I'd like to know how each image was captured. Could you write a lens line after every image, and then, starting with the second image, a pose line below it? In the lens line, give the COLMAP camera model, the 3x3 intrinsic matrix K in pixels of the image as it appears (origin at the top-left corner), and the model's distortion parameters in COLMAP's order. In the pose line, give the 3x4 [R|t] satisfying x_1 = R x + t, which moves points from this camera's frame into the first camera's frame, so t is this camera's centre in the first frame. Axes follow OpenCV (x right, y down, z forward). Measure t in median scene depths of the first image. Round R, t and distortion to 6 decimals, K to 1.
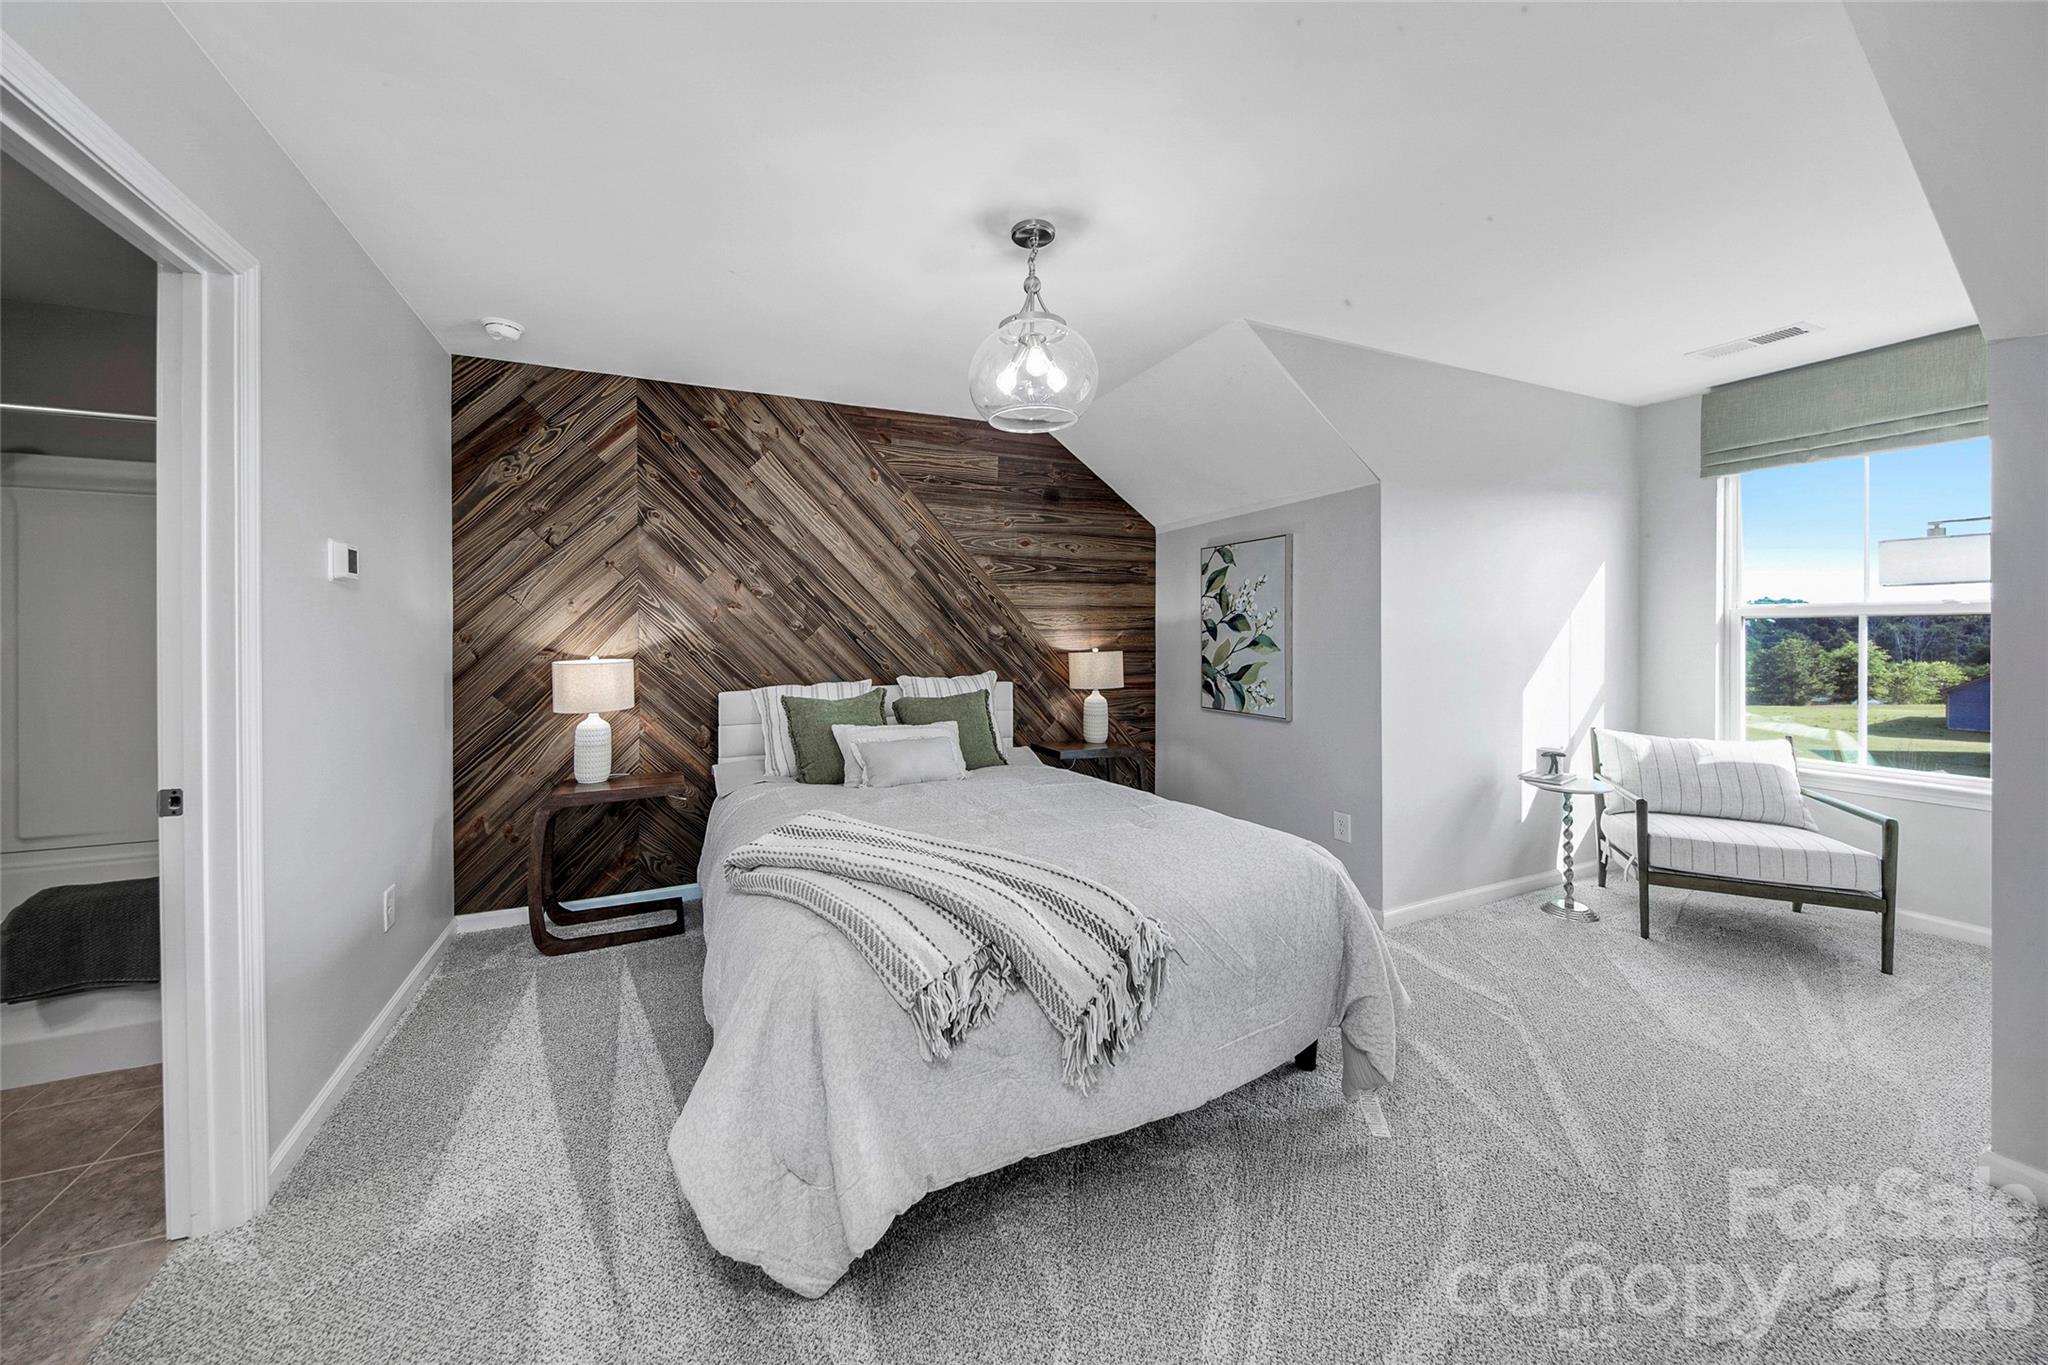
lens RADIAL K [[729.4, 0, 942.0], [0, 729.4, 630.4], [0, 0, 1]] dist [0.002940, -0.002682]
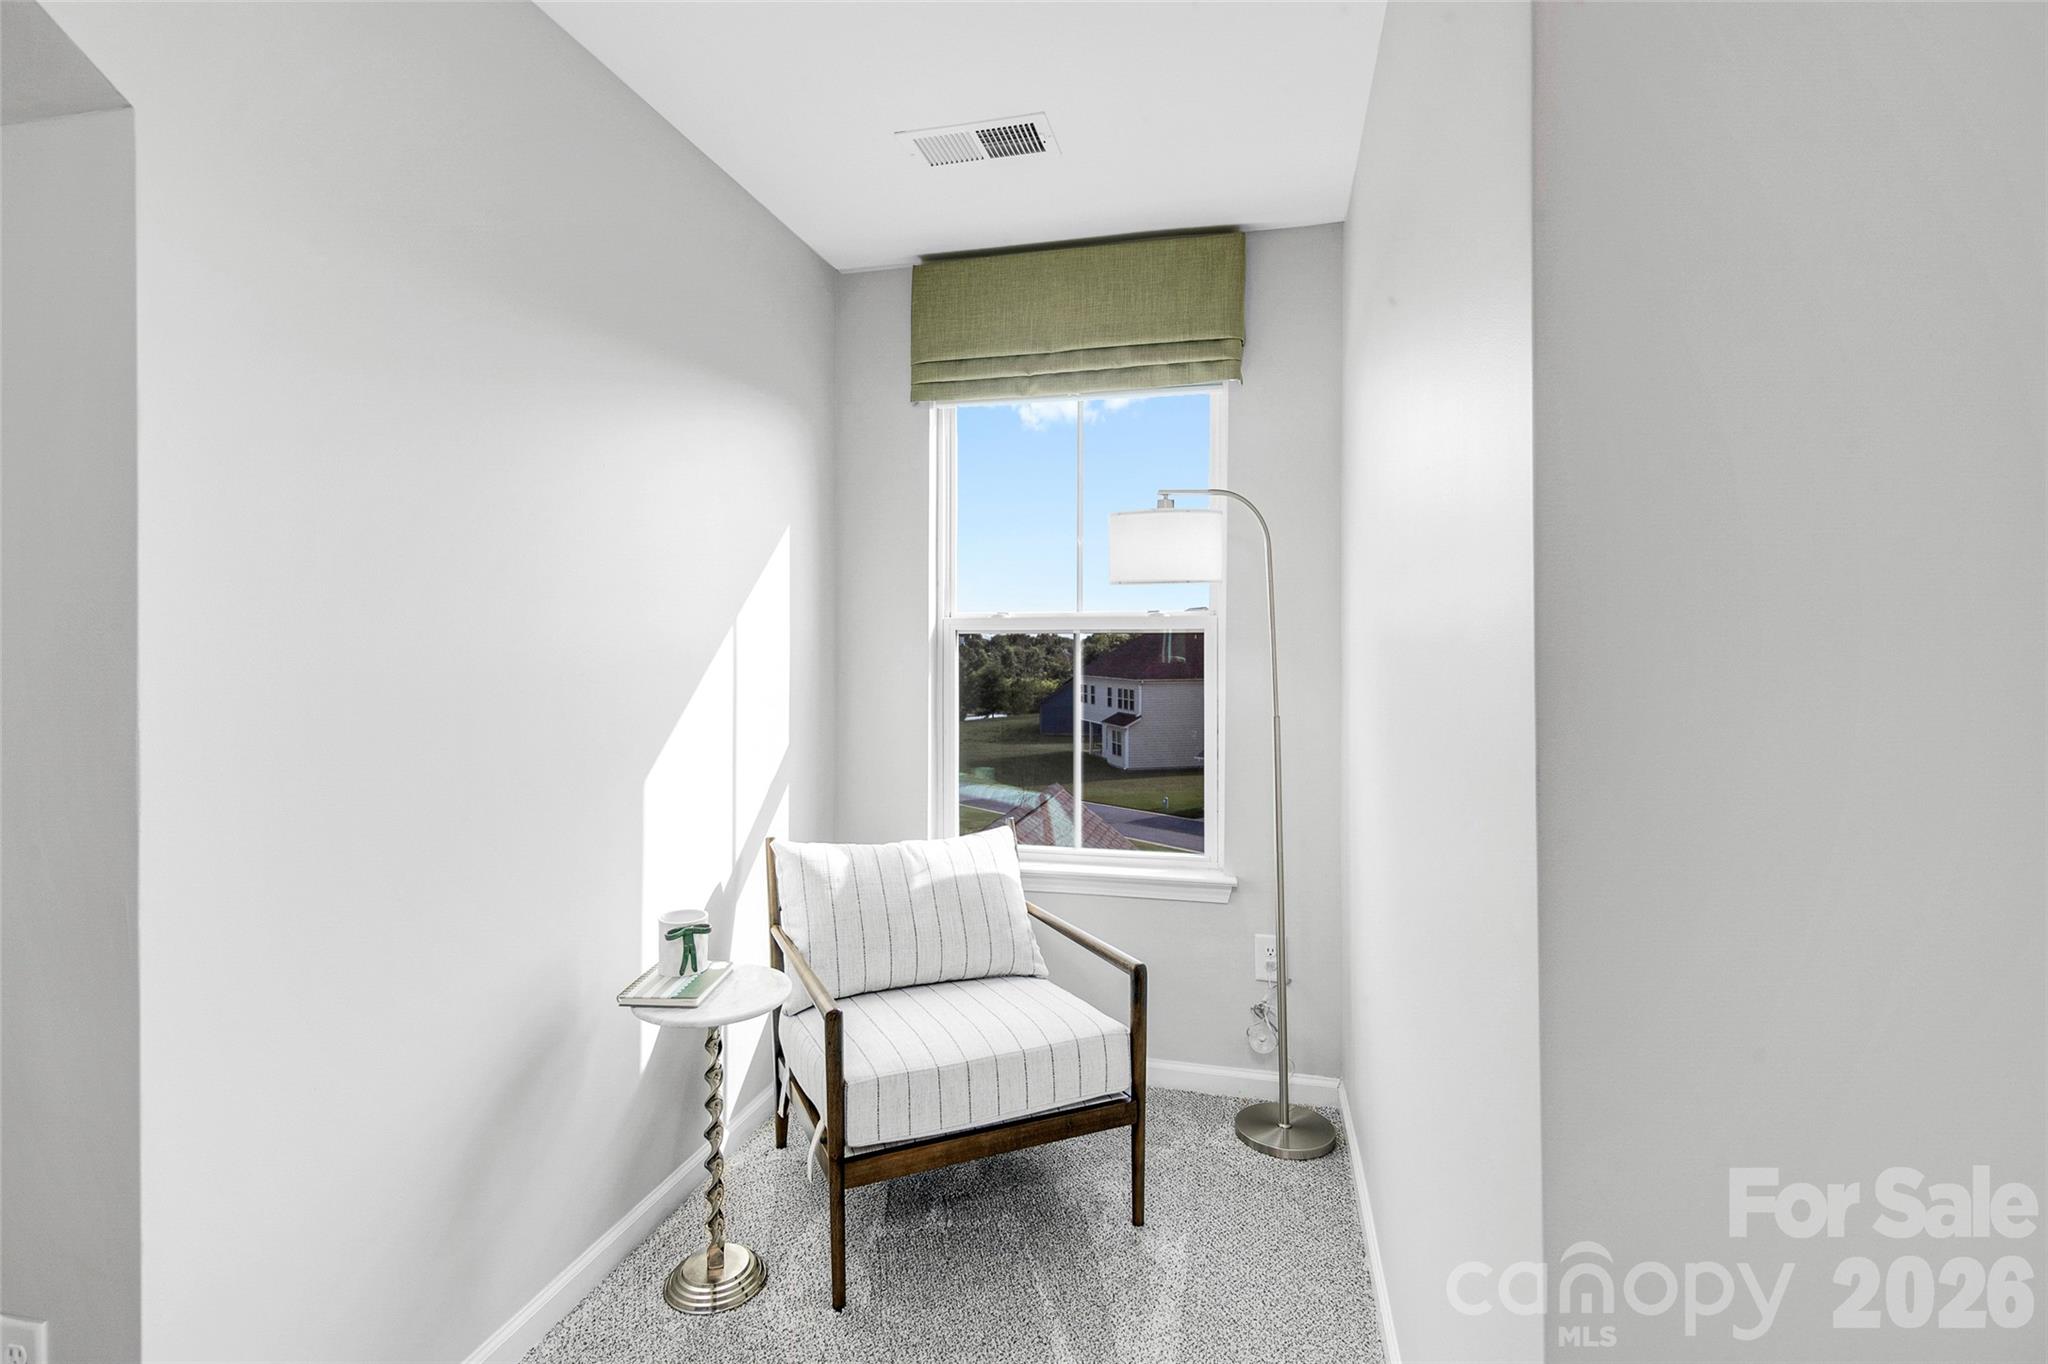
lens RADIAL K [[963.6, 0, 1021.7], [0, 963.6, 672.4], [0, 0, 1]] dist [0.012899, -0.002003]
pose [[0.588704, -0.015585, 0.808198, 0.484085], [-0.004534, 0.999735, 0.022581, -0.001766], [-0.808336, -0.016958, 0.588477, 0.492054]]
